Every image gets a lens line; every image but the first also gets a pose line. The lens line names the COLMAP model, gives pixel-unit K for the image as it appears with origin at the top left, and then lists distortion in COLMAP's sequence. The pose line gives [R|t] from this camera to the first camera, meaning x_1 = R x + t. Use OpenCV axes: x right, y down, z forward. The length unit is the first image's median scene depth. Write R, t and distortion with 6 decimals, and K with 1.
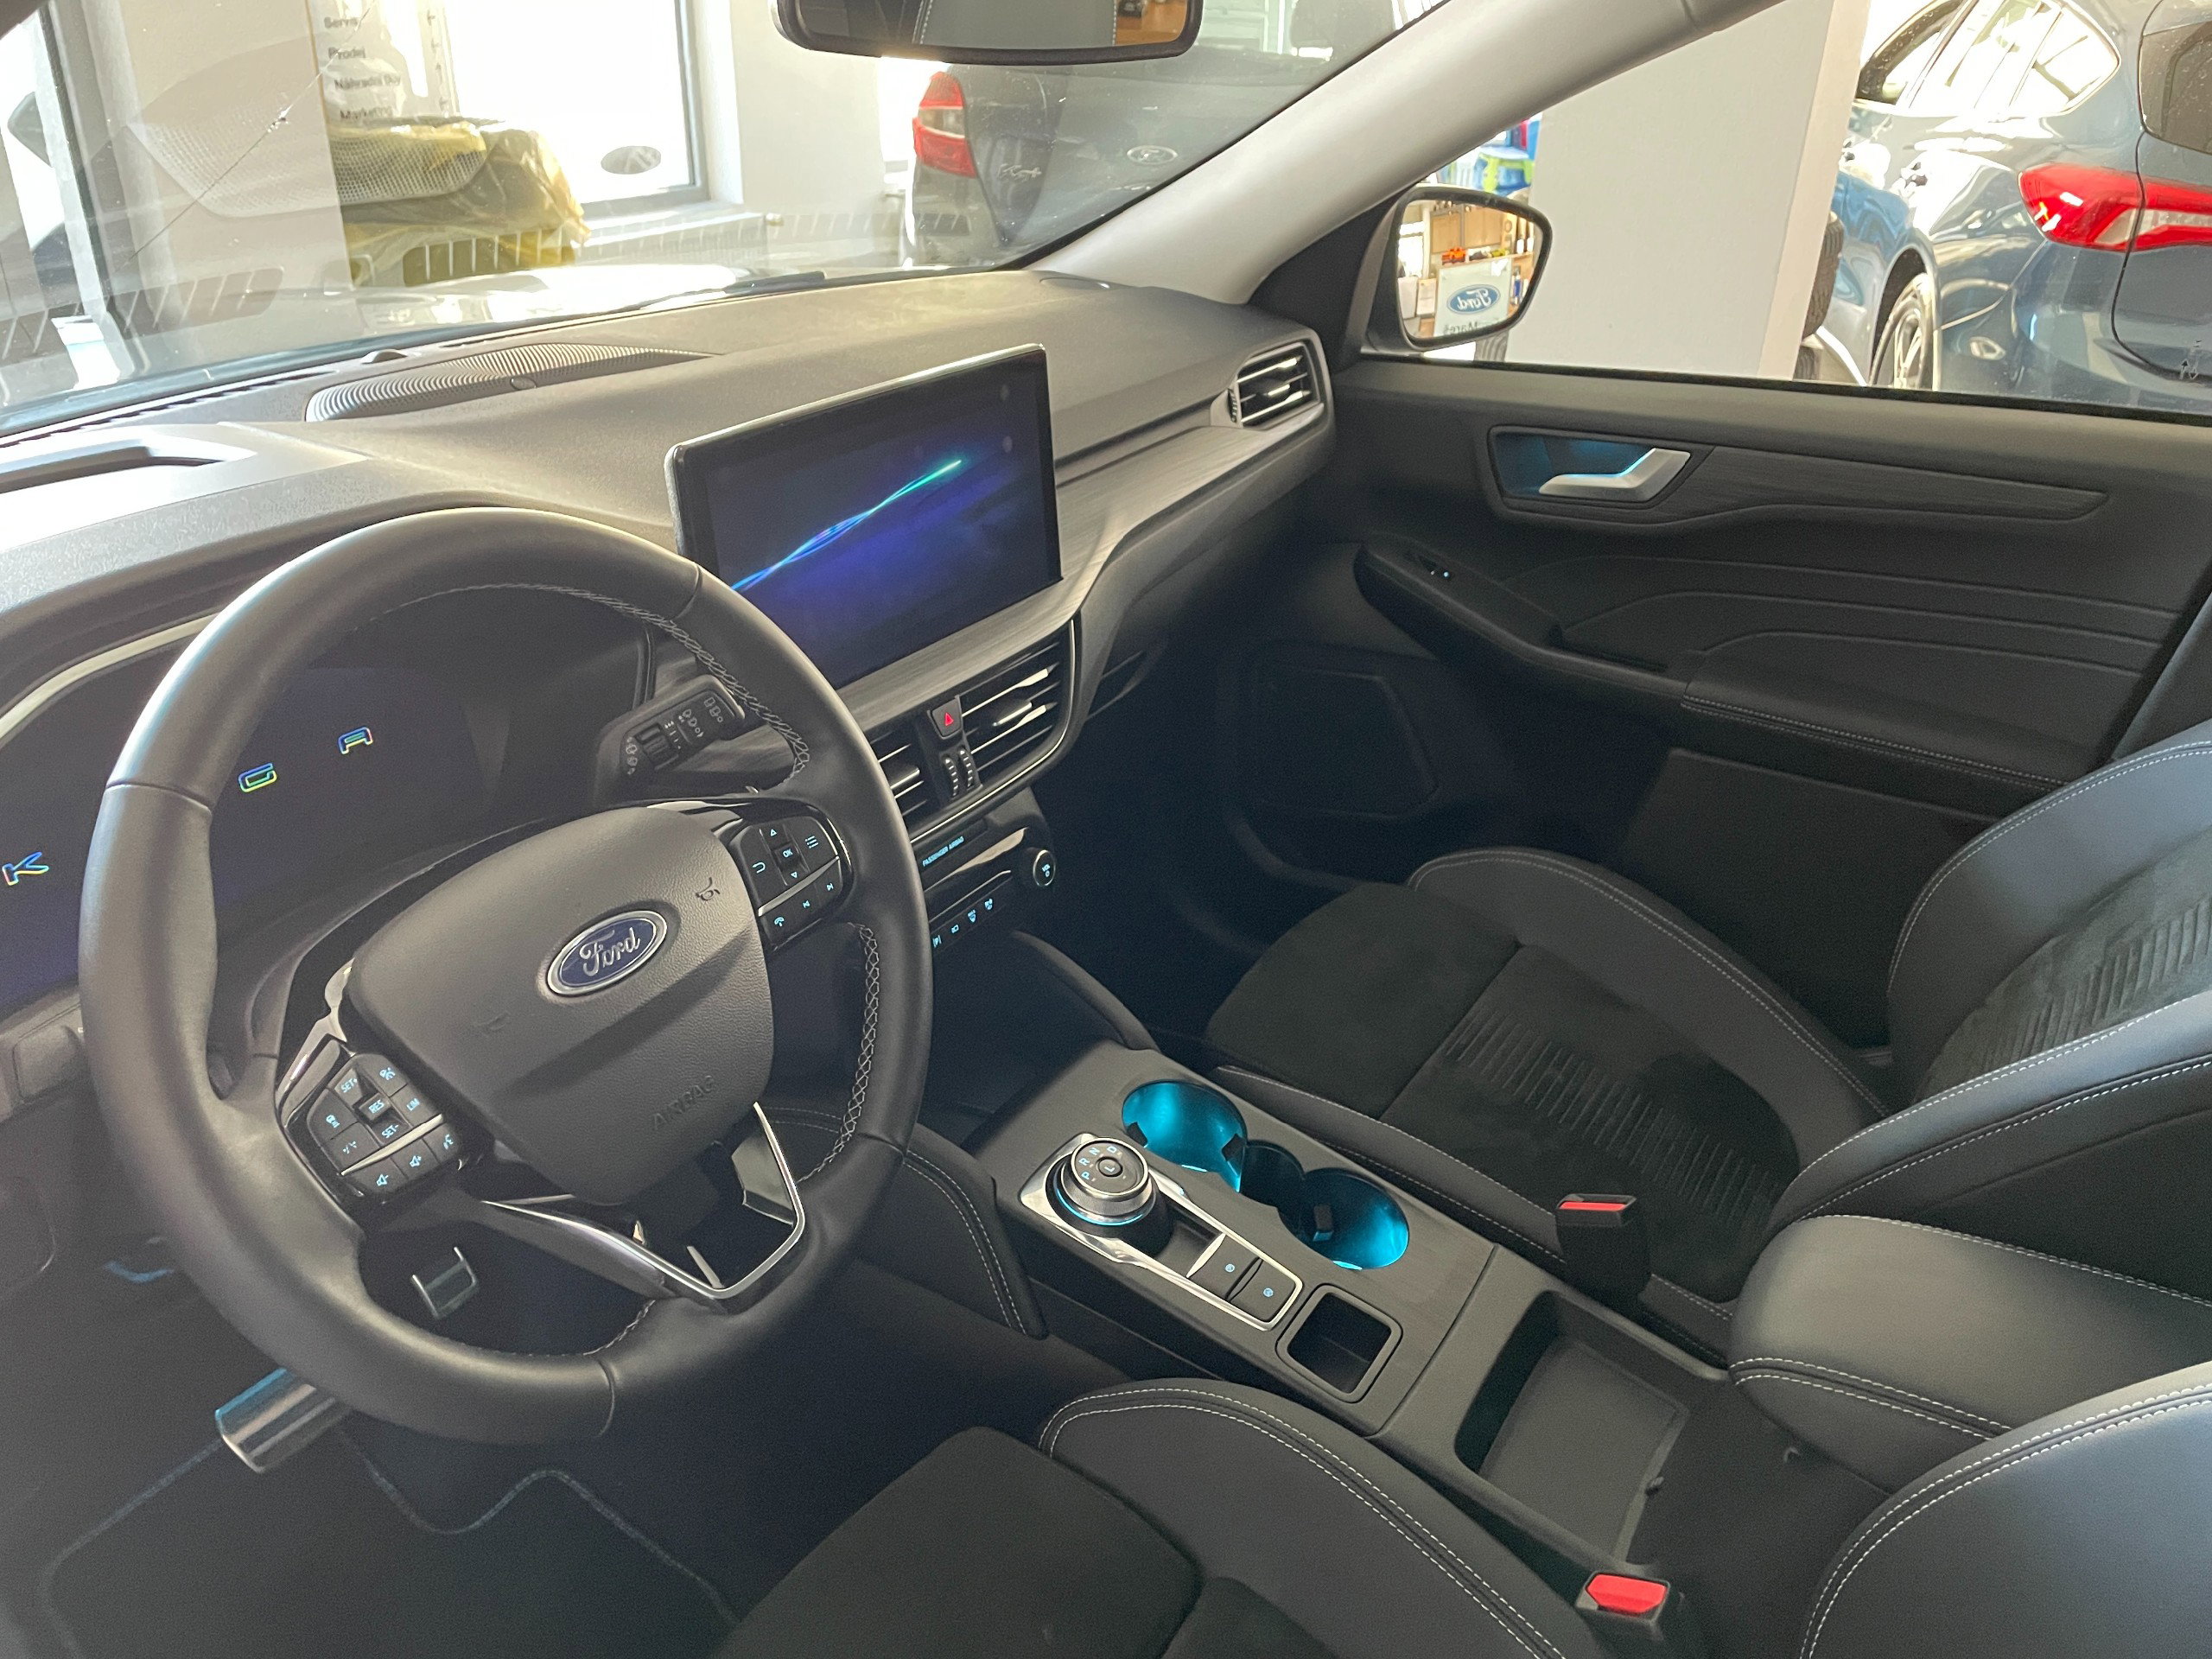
lens RADIAL K [[1675.1, 0, 1087.9], [0, 1675.1, 815.4], [0, 0, 1]] dist [0.099920, -0.140133]
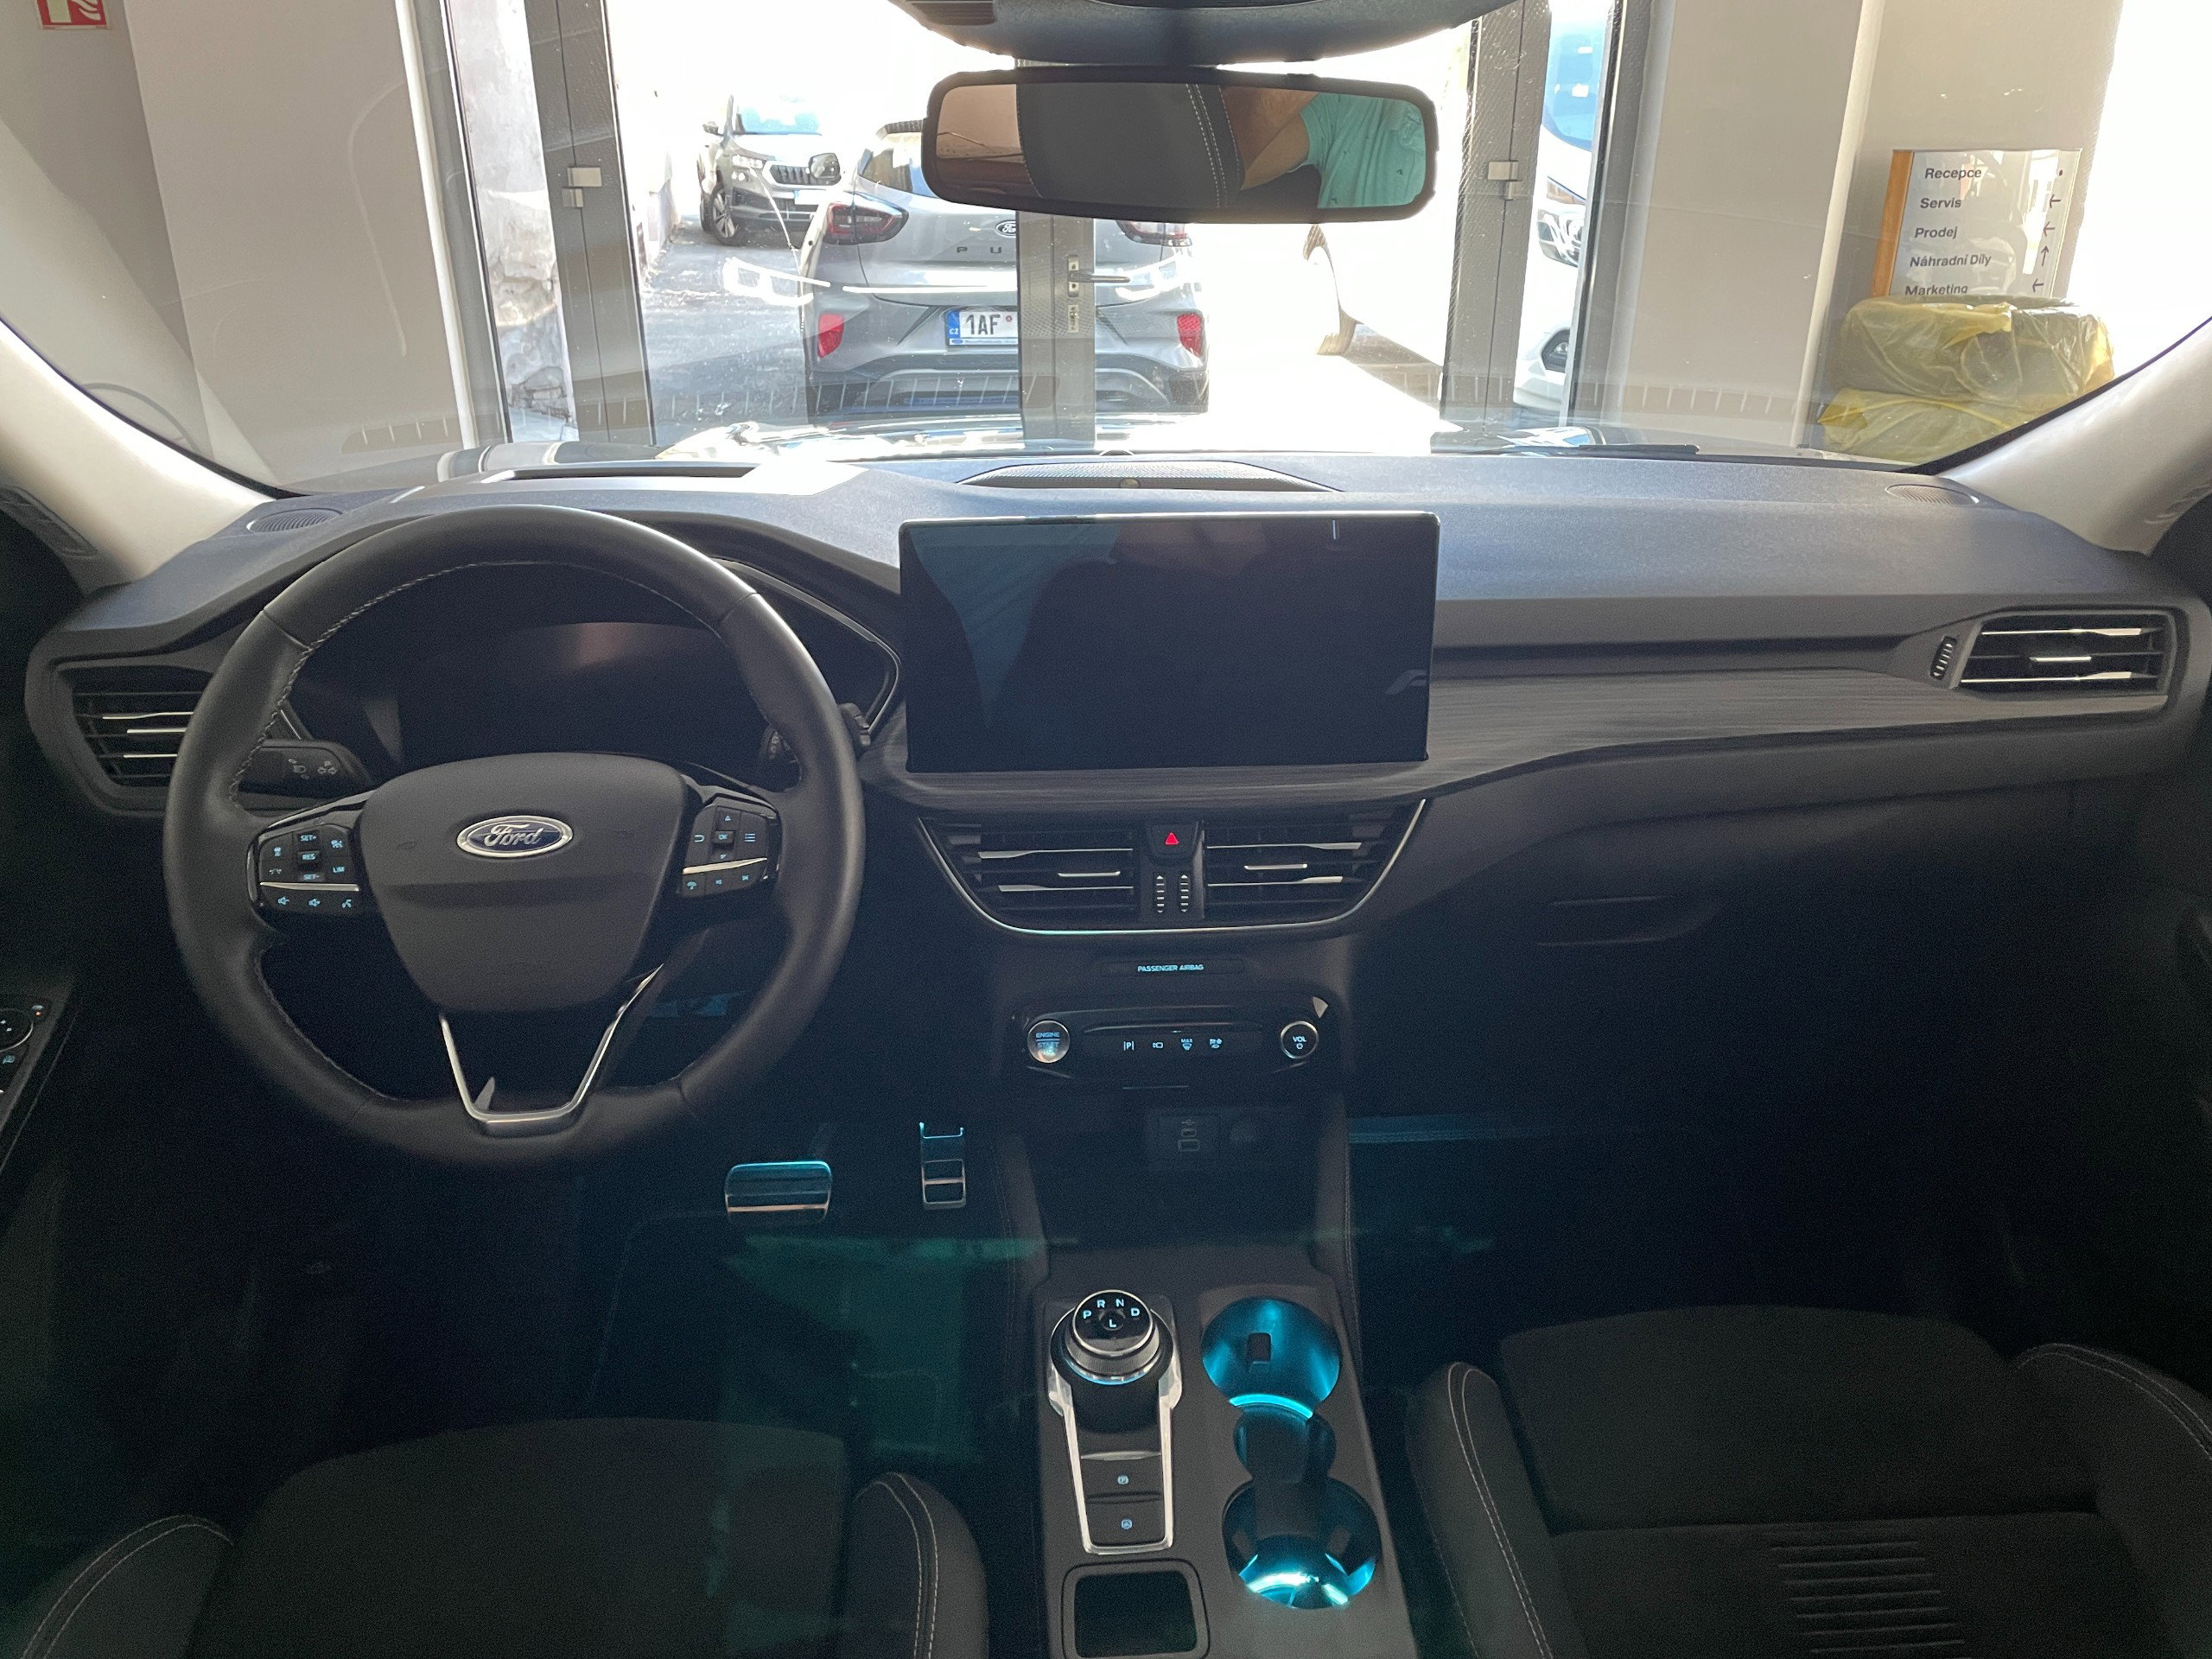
lens RADIAL K [[1670.5, 0, 1095.9], [0, 1670.5, 818.1], [0, 0, 1]] dist [0.092090, -0.119936]
pose [[0.590184, 0.288999, -0.753765, 0.484491], [-0.355223, 0.931438, 0.078988, -0.099158], [0.724913, 0.221137, 0.652380, 0.223033]]
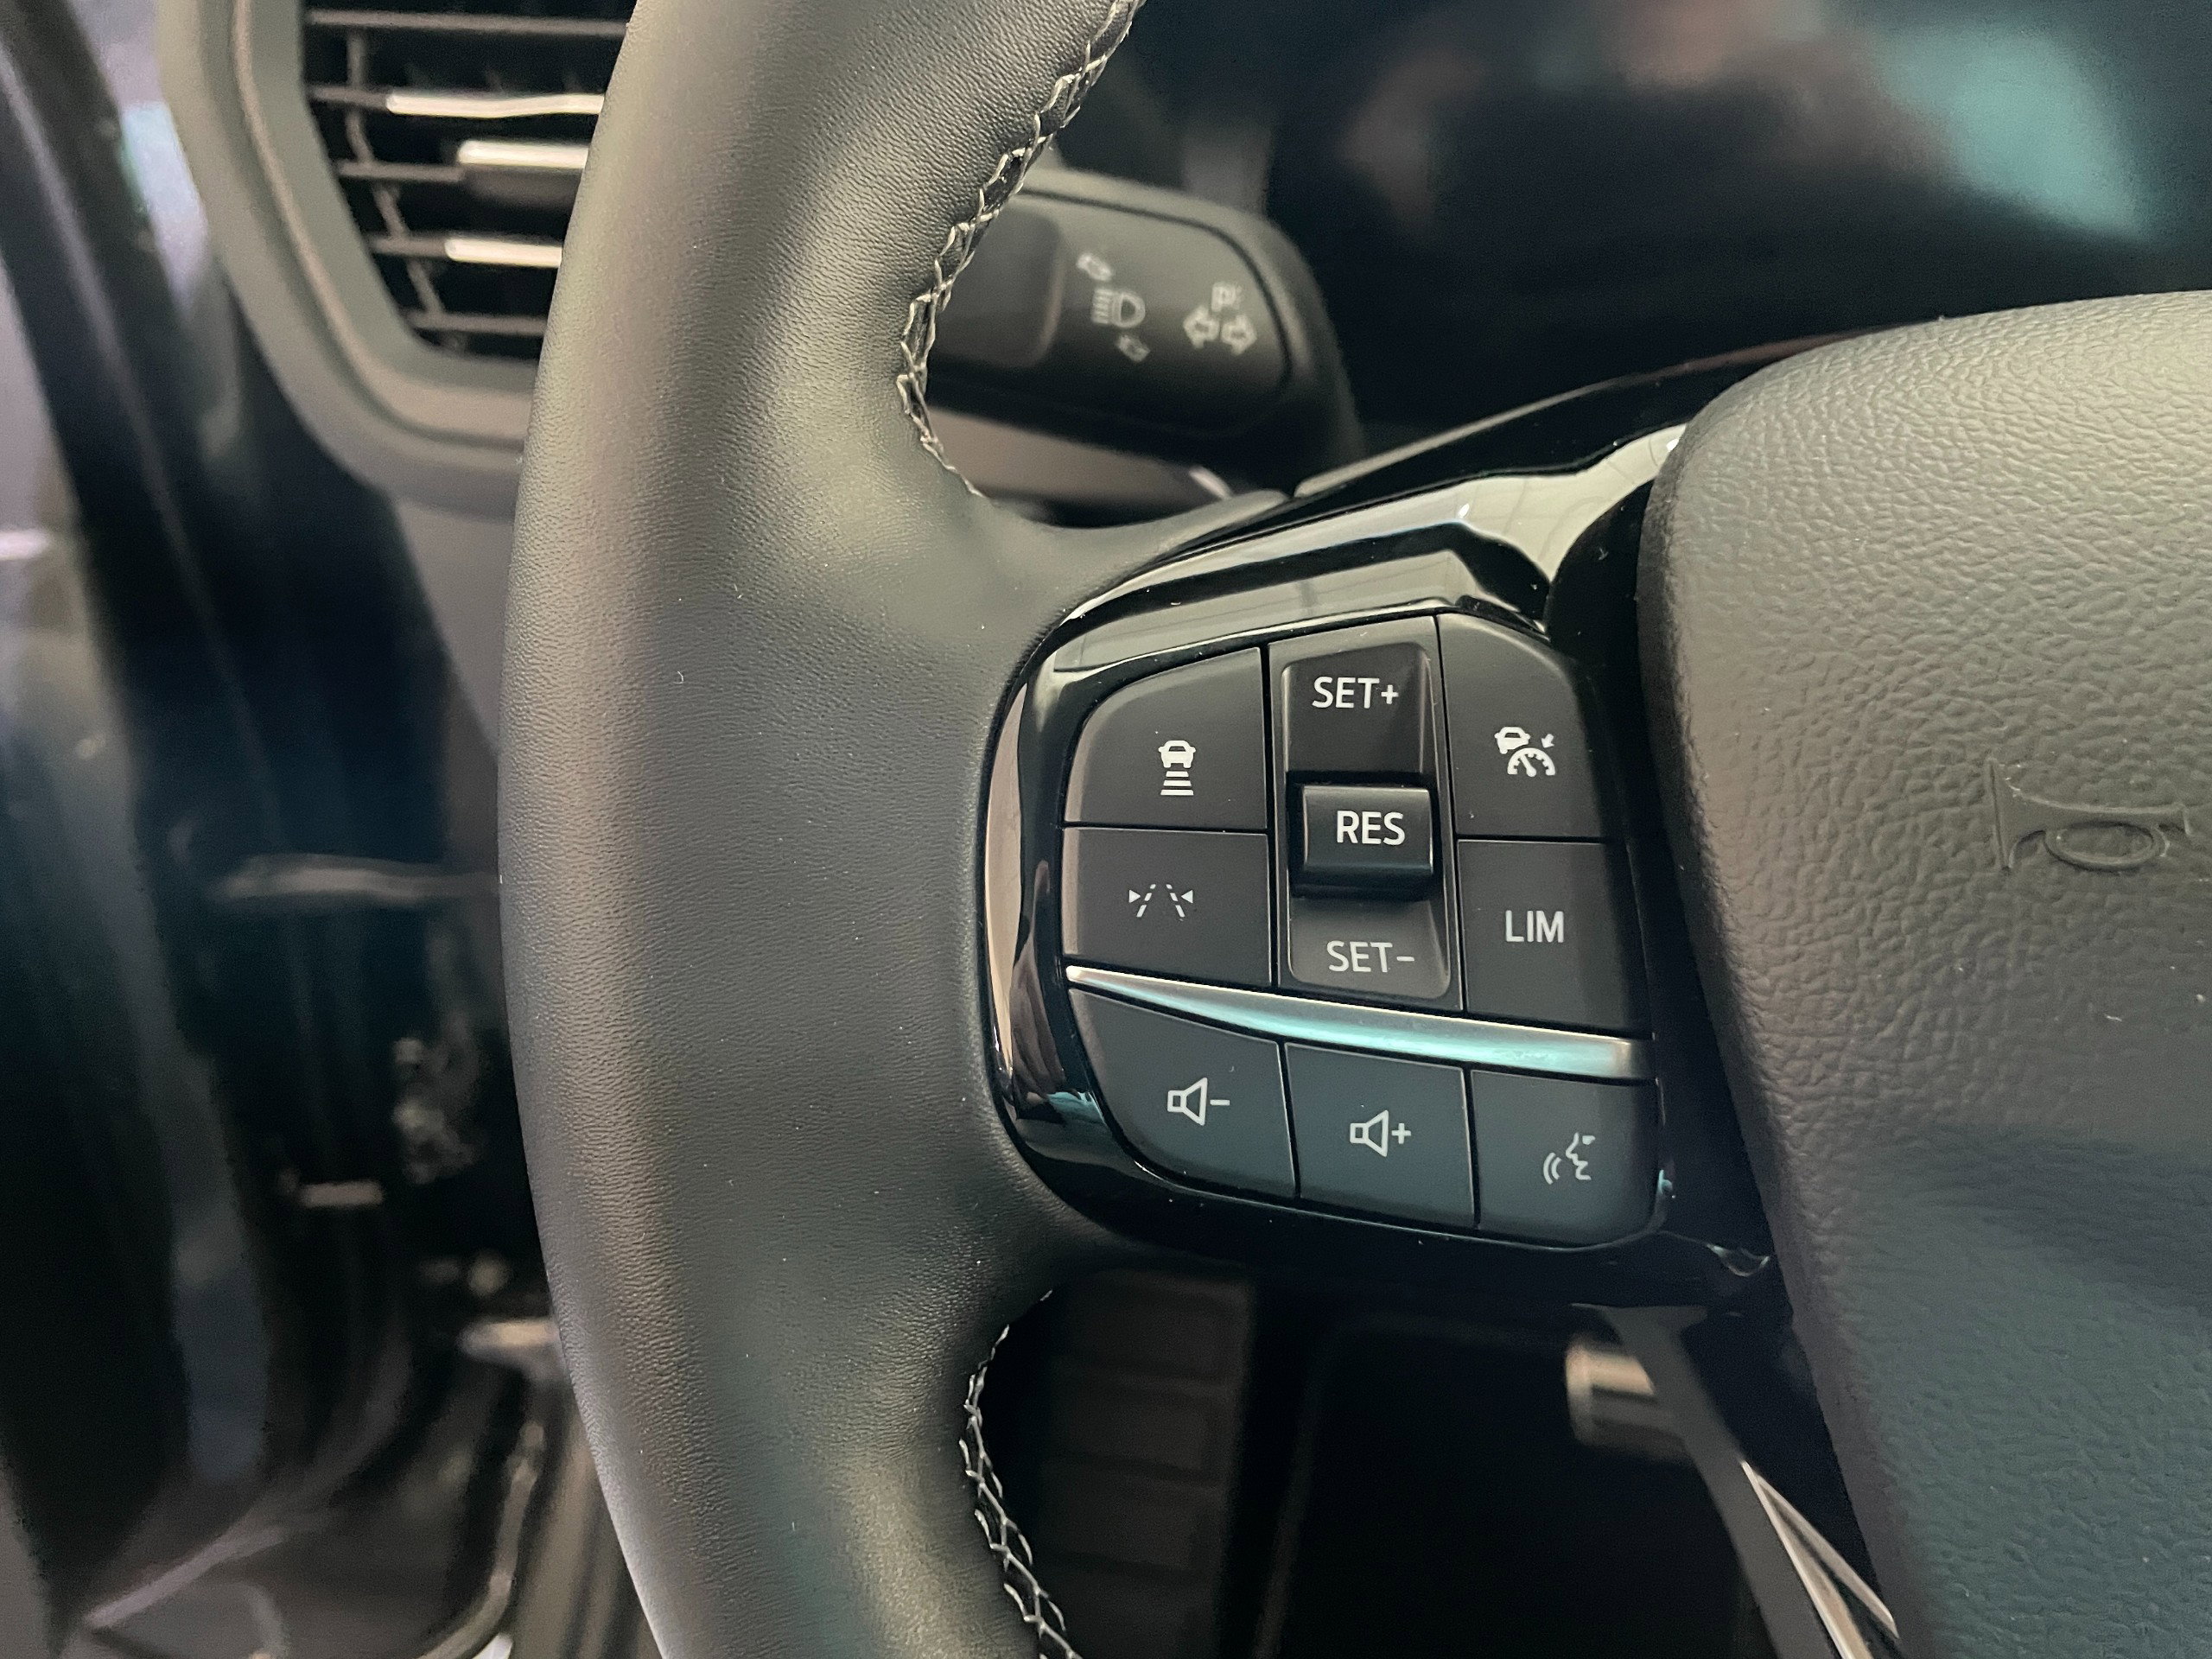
lens RADIAL K [[1697.9, 0, 1105.6], [0, 1697.9, 784.3], [0, 0, 1]] dist [0.090611, -0.124310]
pose [[0.382166, 0.451393, -0.806346, -0.107892], [-0.423584, 0.861081, 0.281277, 0.050159], [0.821295, 0.234060, 0.520279, 0.367322]]
